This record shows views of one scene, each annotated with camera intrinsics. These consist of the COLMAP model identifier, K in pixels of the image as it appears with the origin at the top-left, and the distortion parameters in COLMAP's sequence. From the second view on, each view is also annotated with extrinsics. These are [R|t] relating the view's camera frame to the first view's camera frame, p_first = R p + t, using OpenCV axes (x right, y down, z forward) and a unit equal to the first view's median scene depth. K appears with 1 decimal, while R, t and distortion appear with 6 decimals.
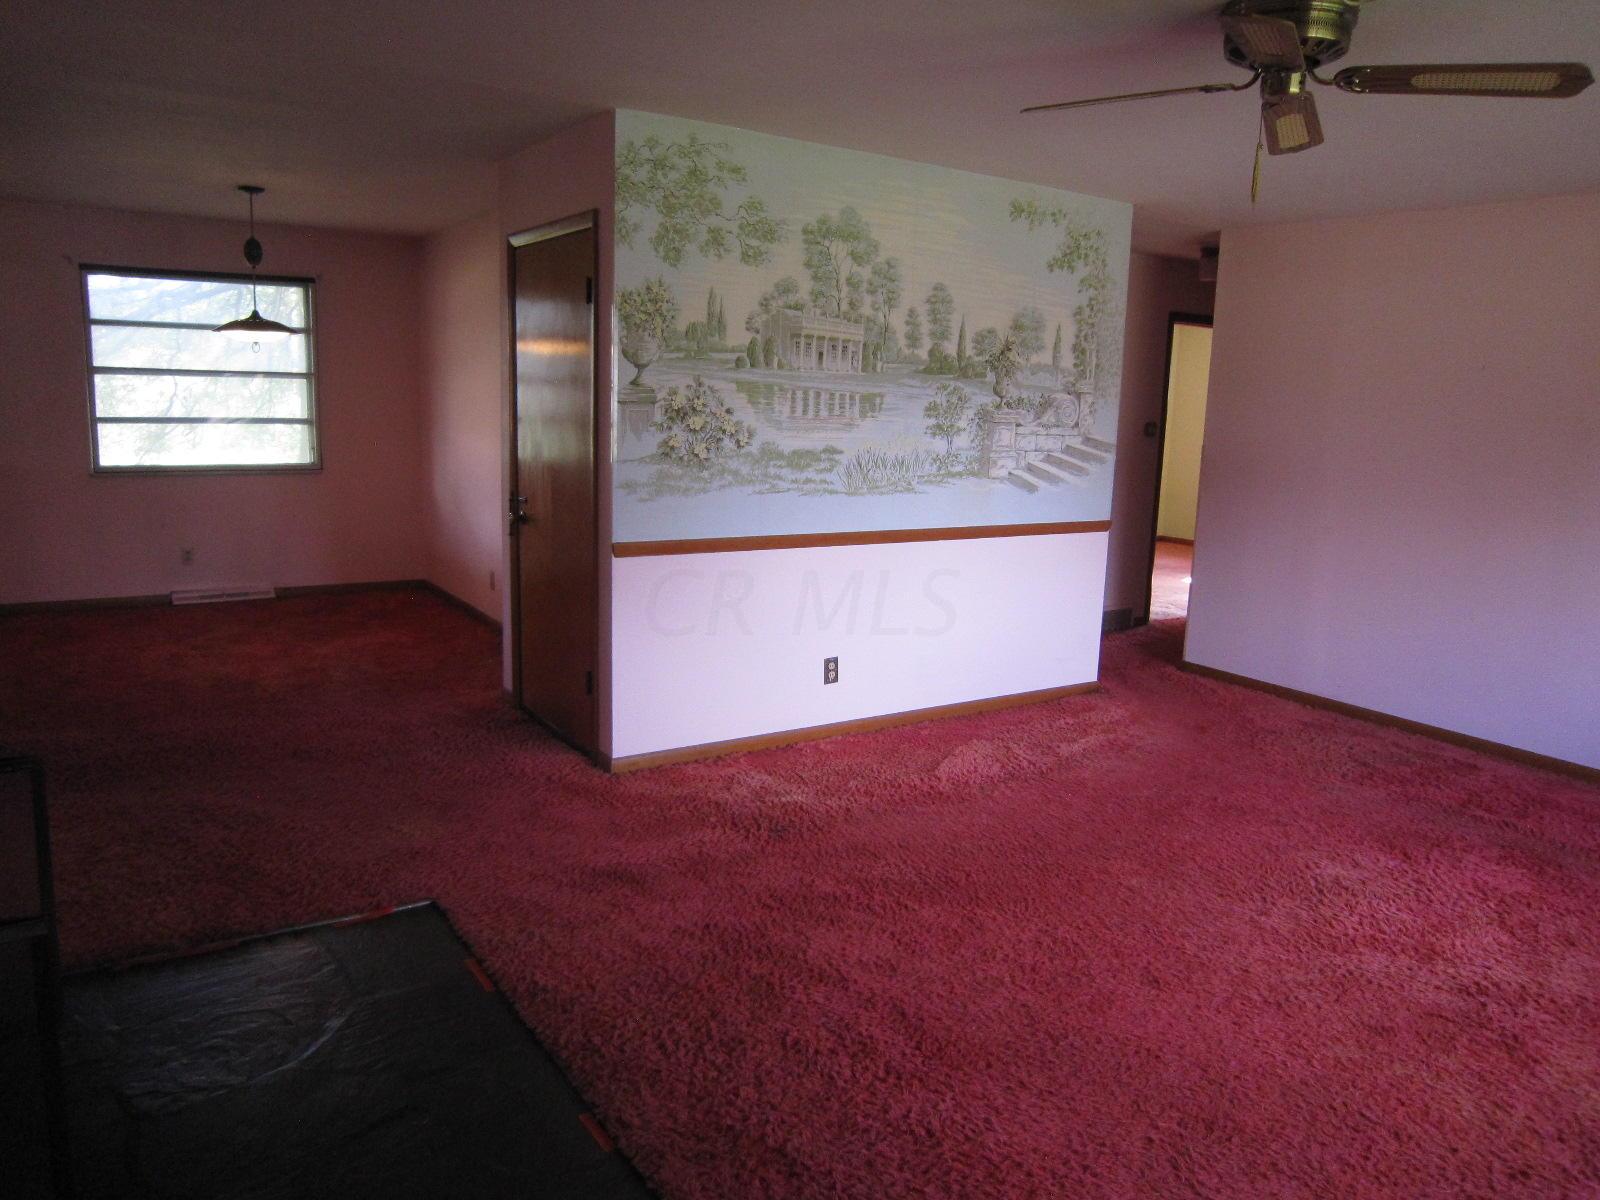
lens RADIAL K [[1240.9, 0, 800.0], [0, 1240.9, 600.0], [0, 0, 1]] dist [-0.006985, 0.063896]
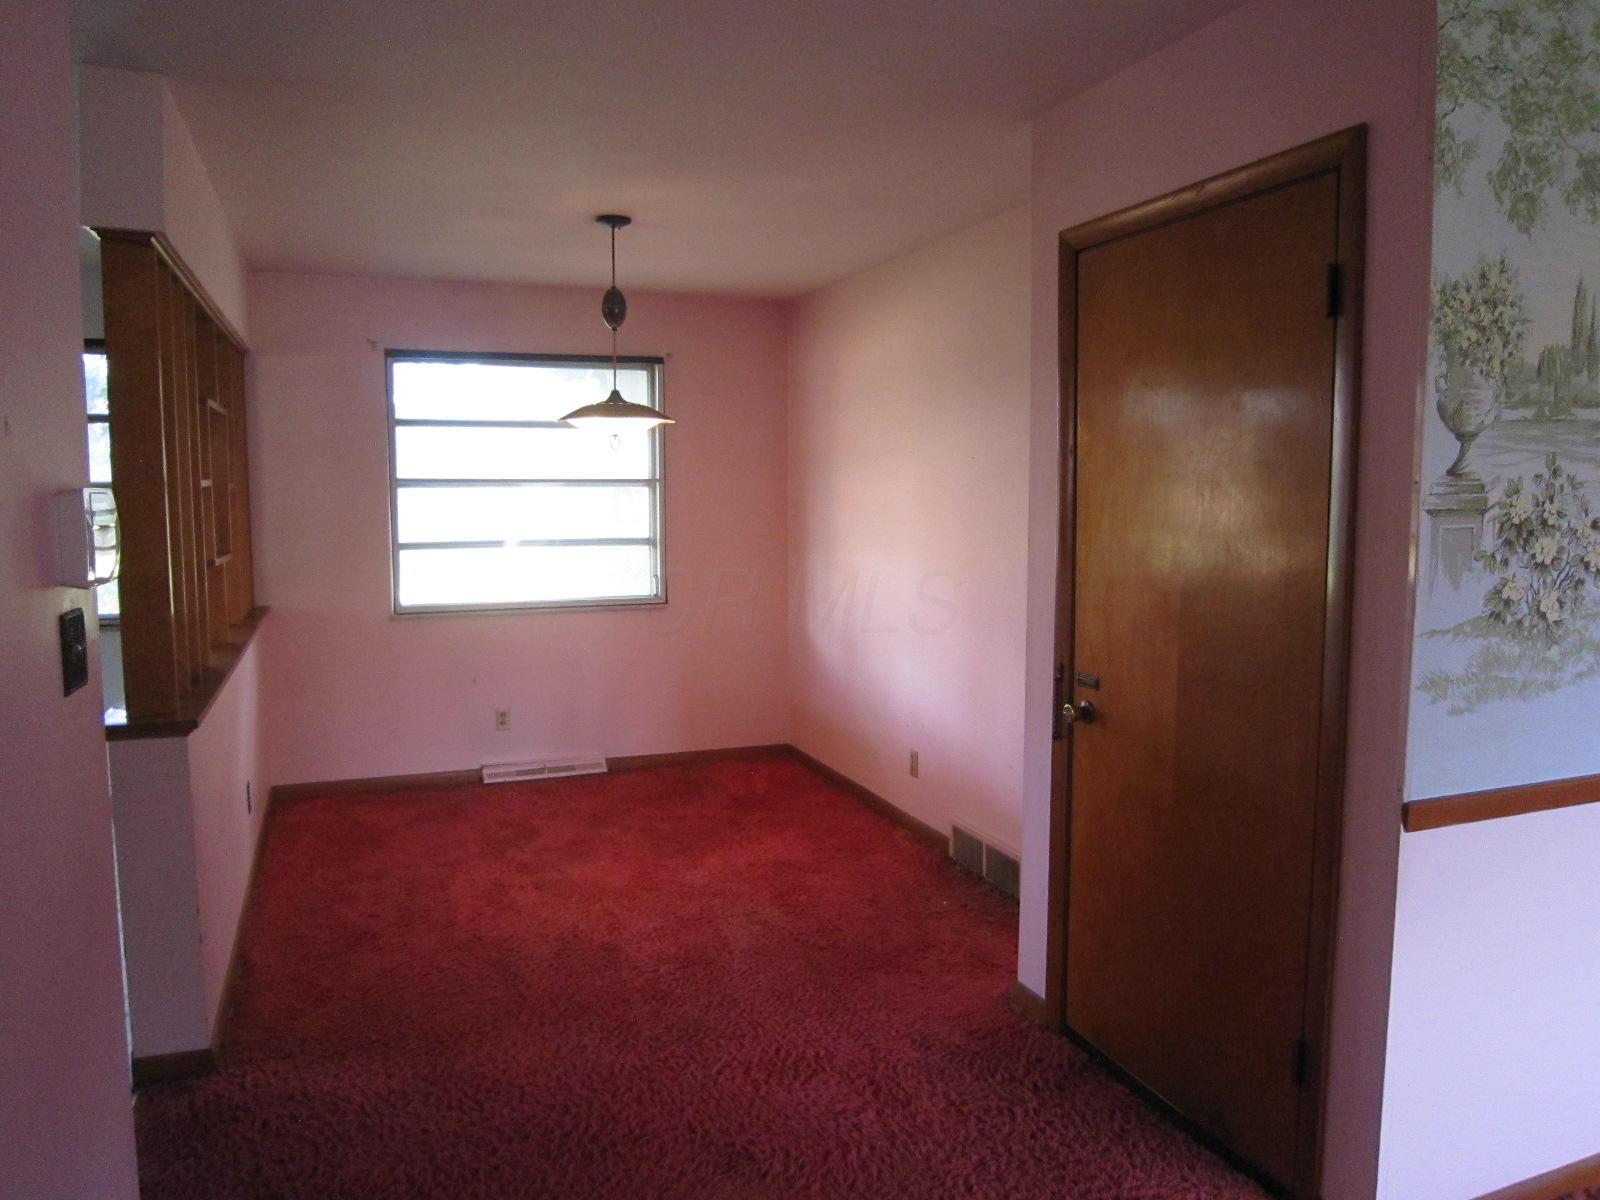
lens RADIAL K [[1131.4, 0, 801.1], [0, 1131.4, 616.6], [0, 0, 1]] dist [0.004902, 0.007149]
pose [[0.987563, -0.004775, -0.157149, -0.306051], [-0.004538, 0.998256, -0.058856, -0.089293], [0.157156, 0.058837, 0.985820, 0.515233]]
